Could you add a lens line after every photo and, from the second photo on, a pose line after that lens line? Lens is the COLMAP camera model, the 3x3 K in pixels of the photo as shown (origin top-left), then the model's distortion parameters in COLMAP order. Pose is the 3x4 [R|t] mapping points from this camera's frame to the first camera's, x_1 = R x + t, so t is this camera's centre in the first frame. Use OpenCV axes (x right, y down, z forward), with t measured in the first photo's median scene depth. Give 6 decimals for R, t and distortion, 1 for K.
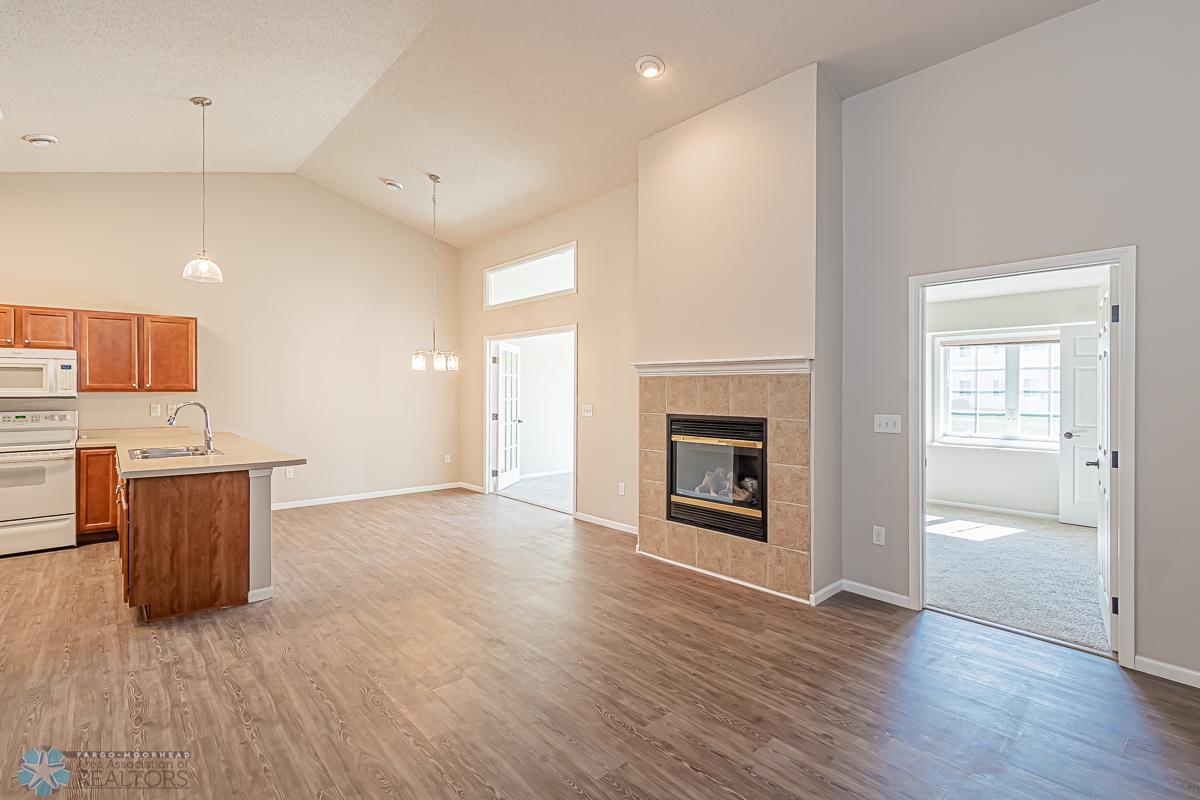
lens RADIAL K [[563.0, 0, 596.4], [0, 563.0, 394.6], [0, 0, 1]] dist [0.013402, 0.000112]
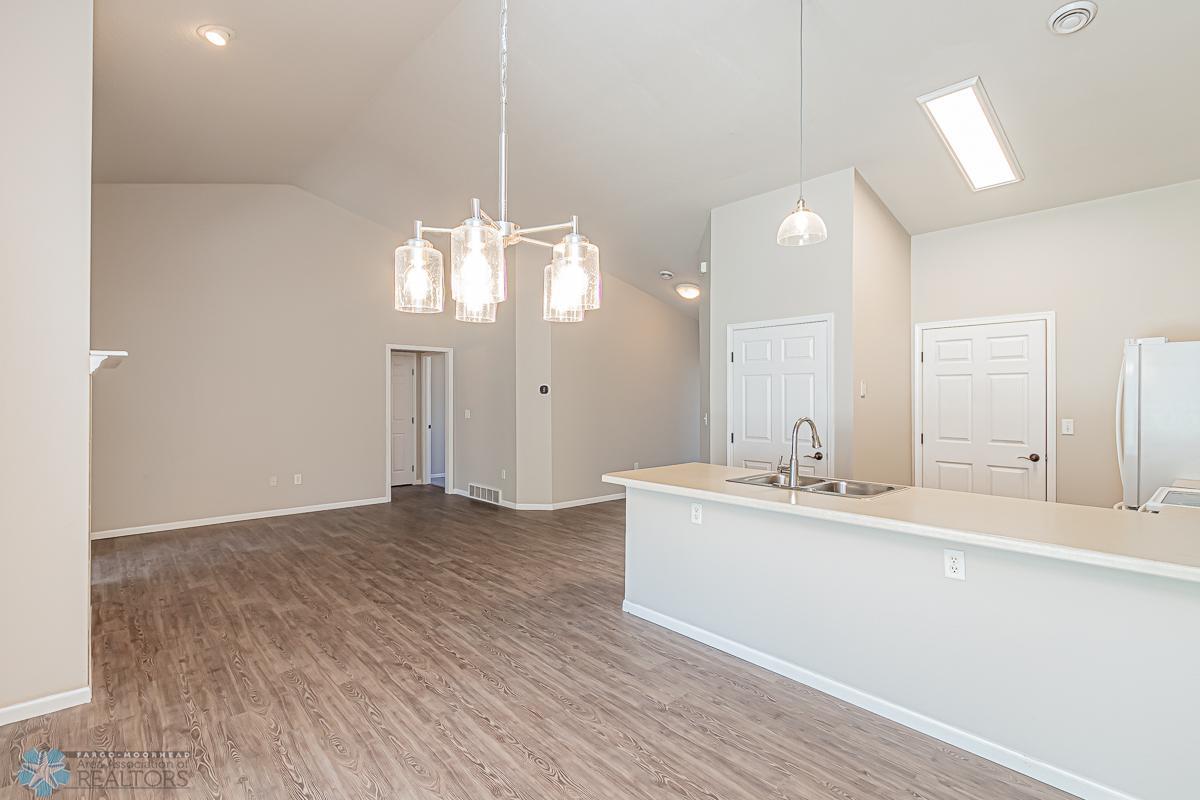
lens RADIAL K [[571.6, 0, 578.9], [0, 571.6, 399.9], [0, 0, 1]] dist [-0.001025, -0.000668]
pose [[-0.999401, -0.004372, 0.034341, -0.409200], [-0.004007, 0.999935, 0.010688, -0.009466], [-0.034386, 0.010544, -0.999353, 1.536047]]
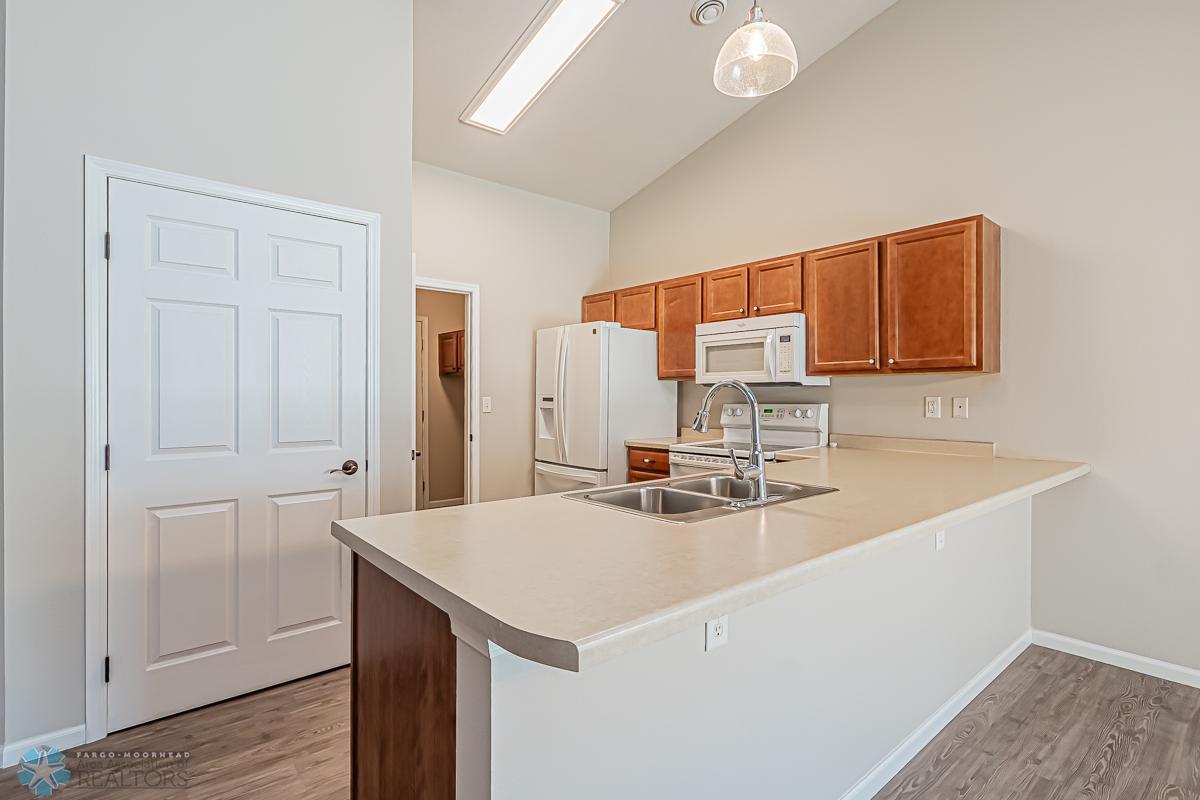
lens RADIAL K [[563.0, 0, 596.4], [0, 563.0, 394.6], [0, 0, 1]] dist [0.013402, 0.000112]
pose [[-0.031921, -0.004908, -0.999478, -0.259438], [-0.007451, 0.999961, -0.004672, 0.023549], [0.999463, 0.007298, -0.031956, 0.817082]]
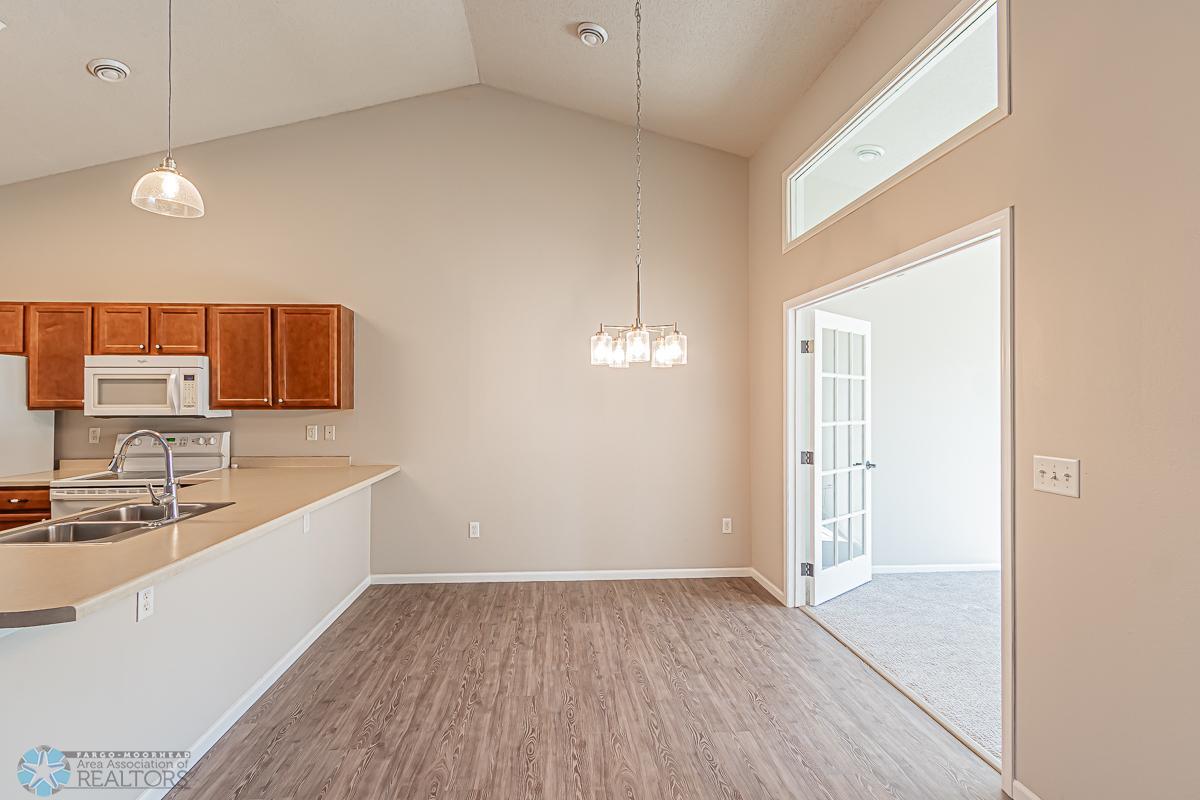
lens RADIAL K [[571.6, 0, 578.9], [0, 571.6, 399.9], [0, 0, 1]] dist [-0.001025, -0.000668]
pose [[0.784058, -0.005114, -0.620666, -0.032765], [-0.002595, 0.999930, -0.011518, -0.010496], [0.620682, 0.010641, 0.783990, 0.737616]]
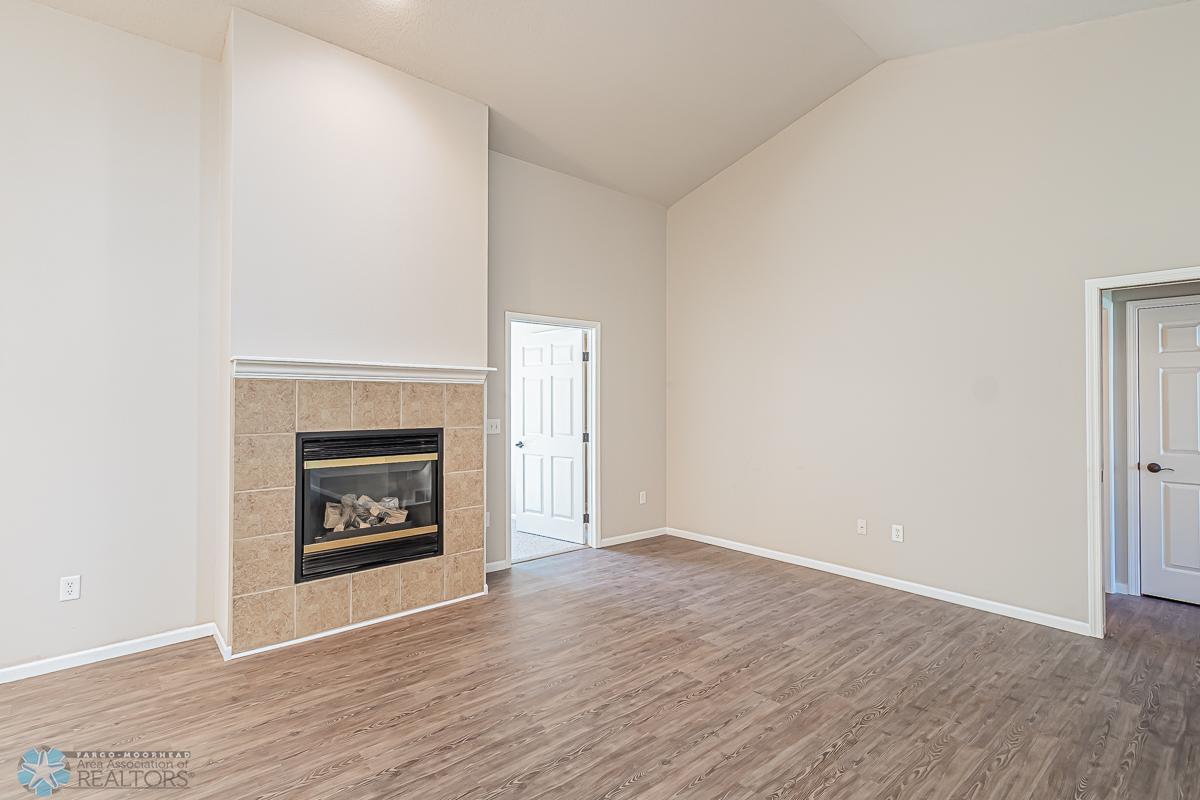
lens RADIAL K [[548.5, 0, 594.5], [0, 548.5, 396.8], [0, 0, 1]] dist [0.001152, -0.000156]
pose [[0.030415, 0.004236, 0.999528, -0.530120], [0.006924, 0.999966, -0.004448, -0.005133], [-0.999513, 0.007056, 0.030385, 0.582402]]
